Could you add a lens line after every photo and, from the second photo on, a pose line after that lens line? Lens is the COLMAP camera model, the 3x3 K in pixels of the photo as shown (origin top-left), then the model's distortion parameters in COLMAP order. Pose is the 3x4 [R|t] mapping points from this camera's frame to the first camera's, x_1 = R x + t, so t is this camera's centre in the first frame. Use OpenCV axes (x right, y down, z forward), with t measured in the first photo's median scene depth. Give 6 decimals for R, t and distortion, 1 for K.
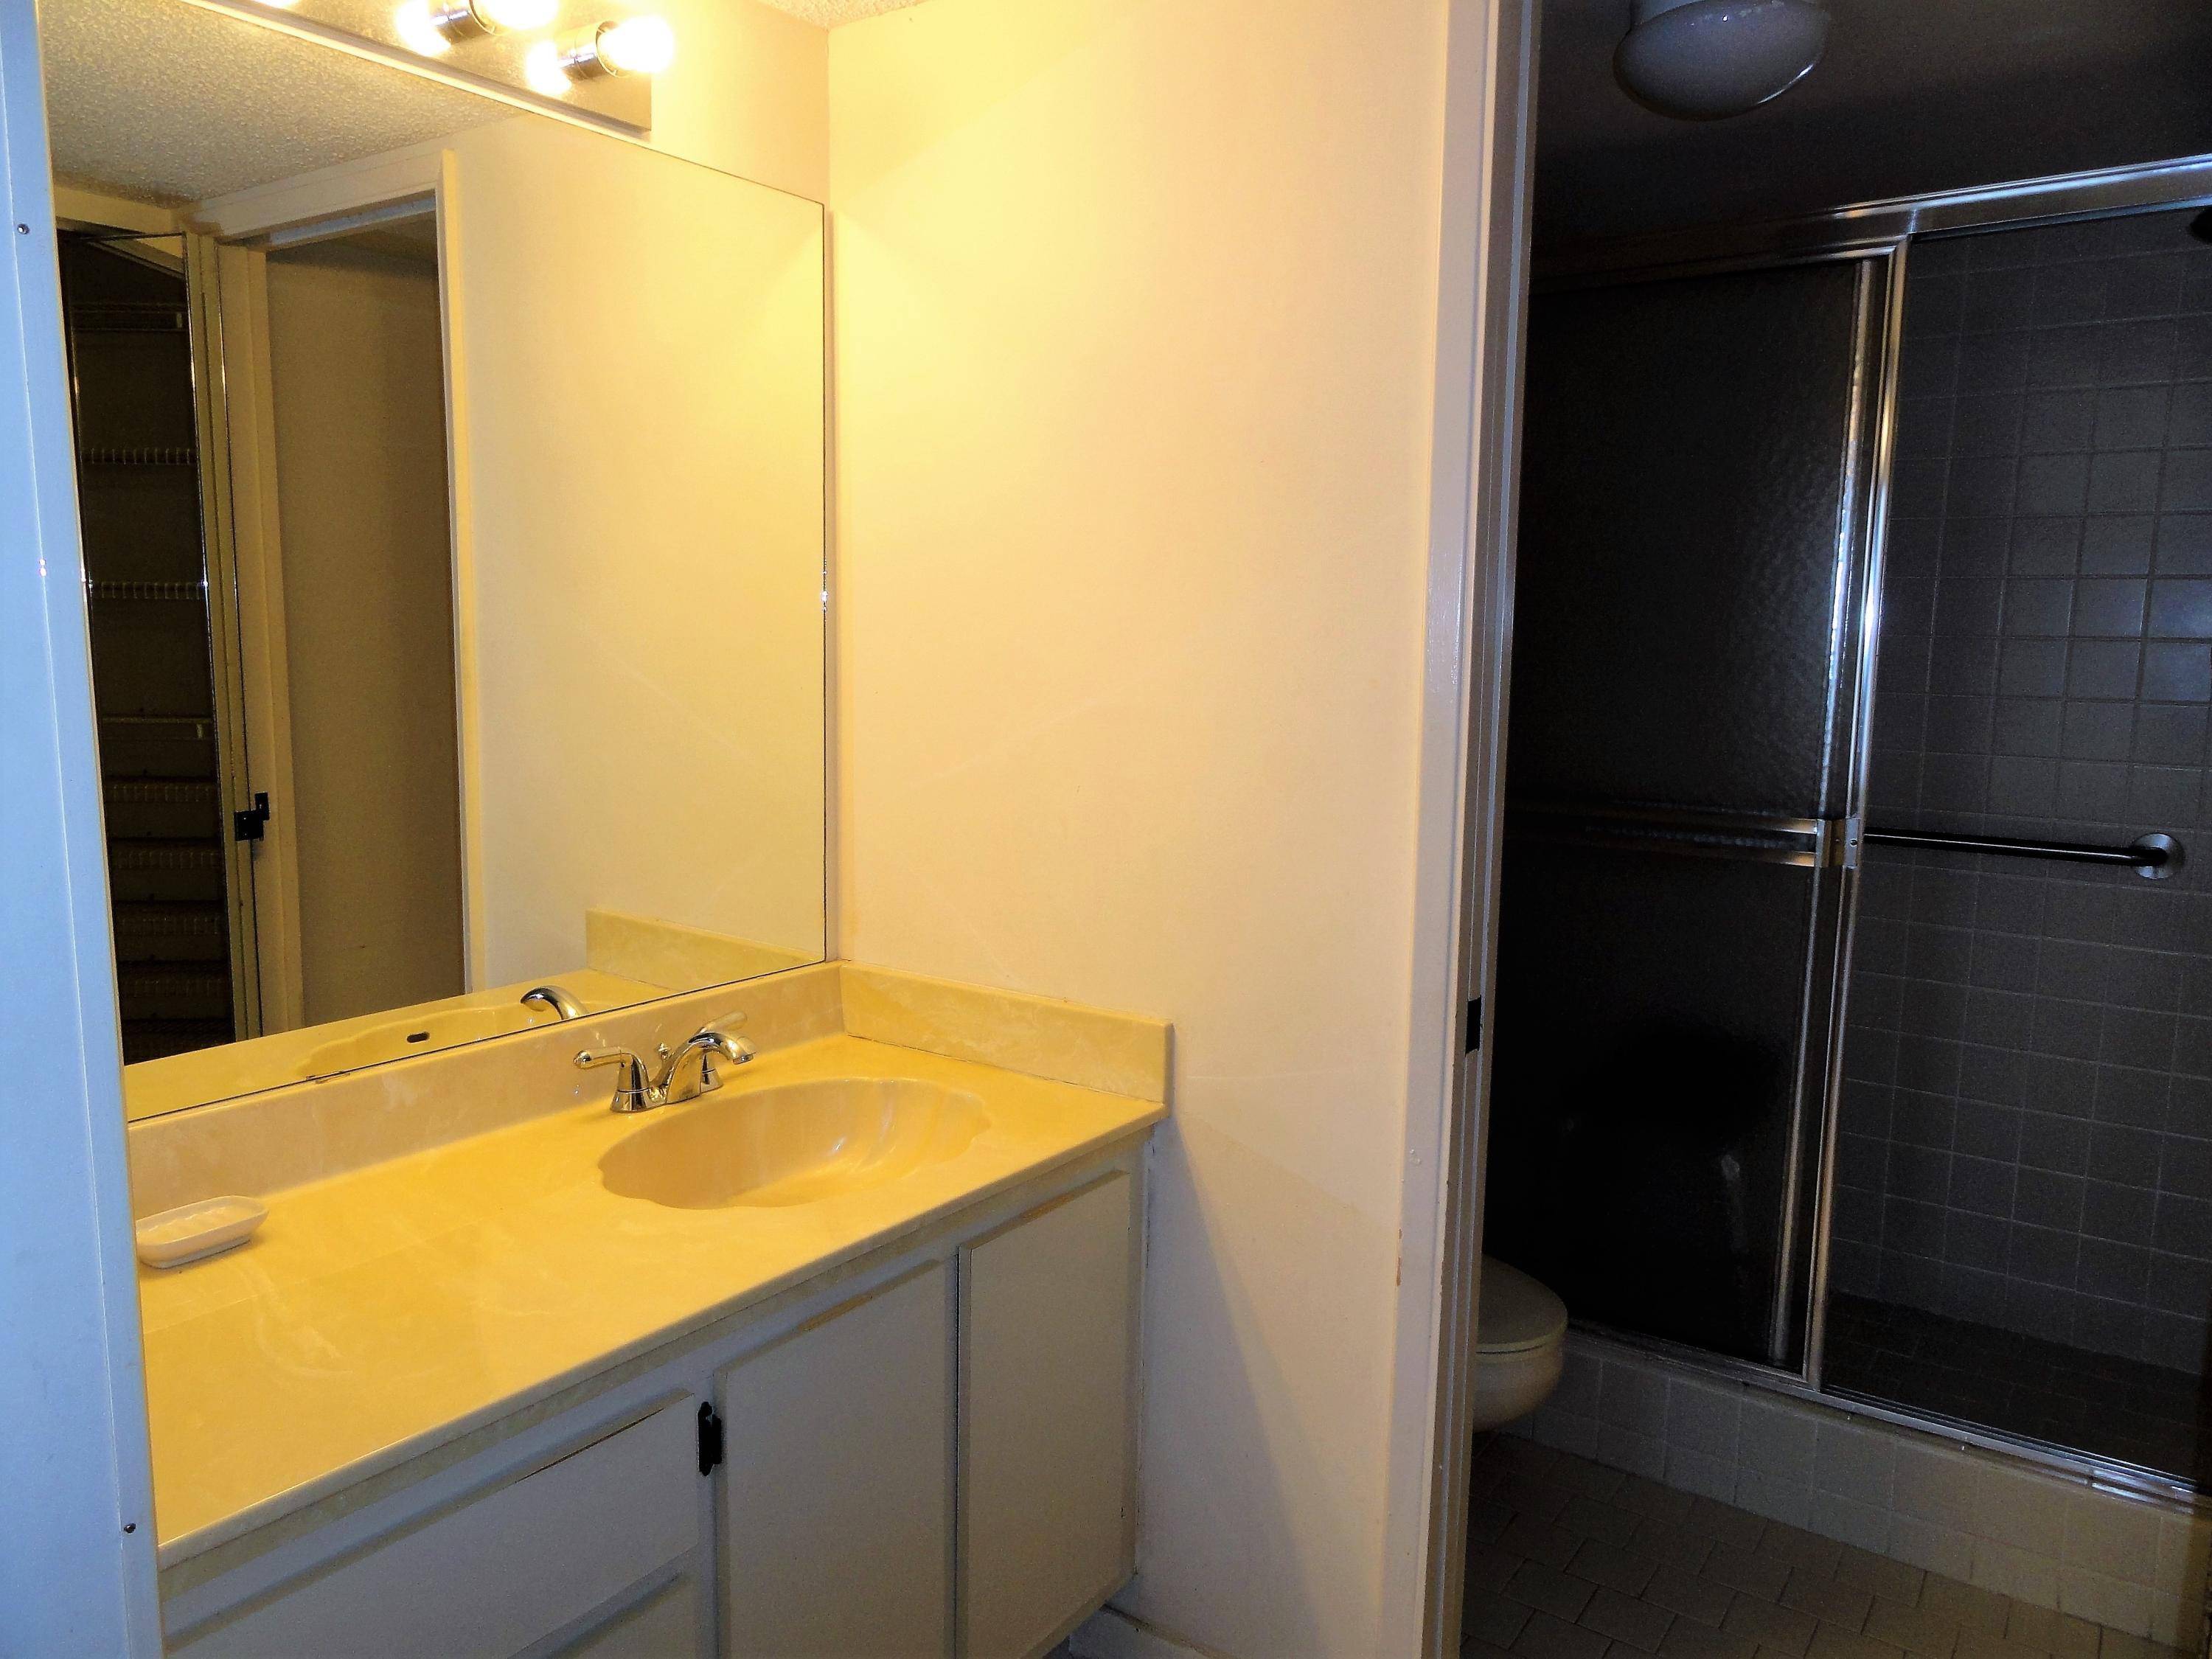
lens RADIAL K [[1571.3, 0, 1106.0], [0, 1571.3, 829.5], [0, 0, 1]] dist [-0.002926, -0.002412]
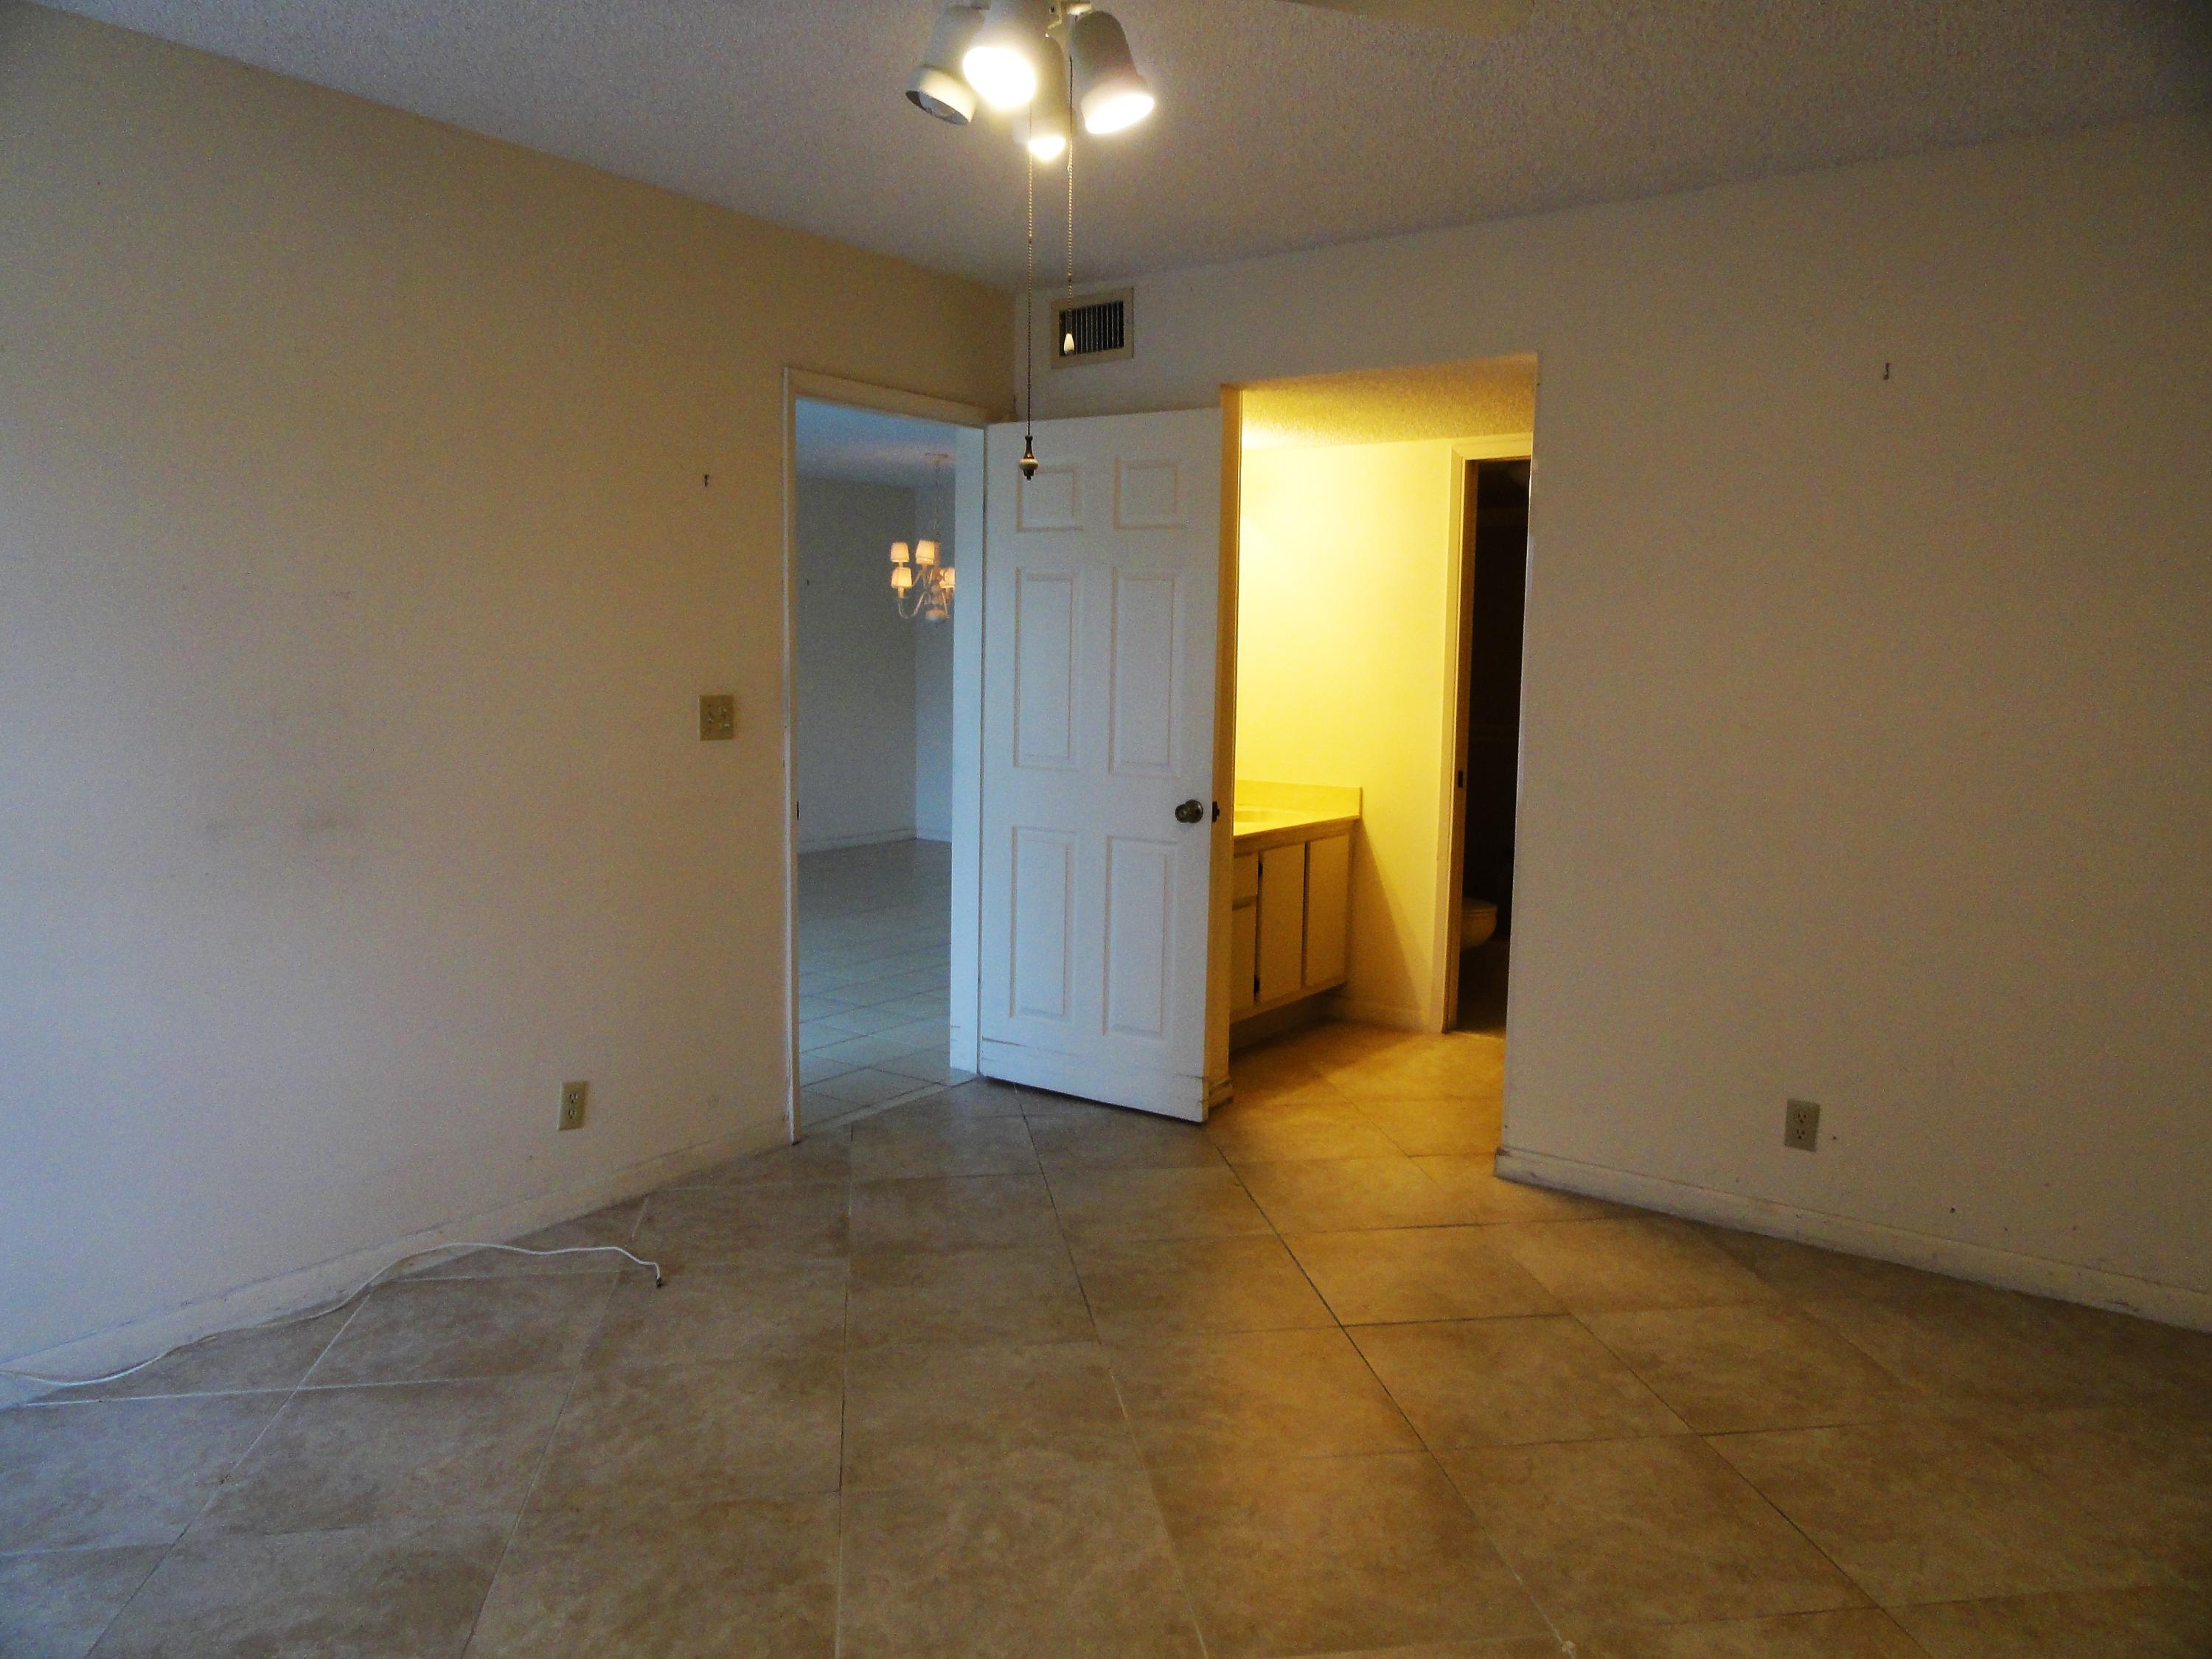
lens RADIAL K [[1571.3, 0, 1106.0], [0, 1571.3, 829.5], [0, 0, 1]] dist [-0.002926, -0.002412]
pose [[0.999717, 0.012487, -0.020235, -0.412786], [-0.012897, 0.999711, -0.020287, 0.286672], [0.019976, 0.020542, 0.999589, -2.153195]]
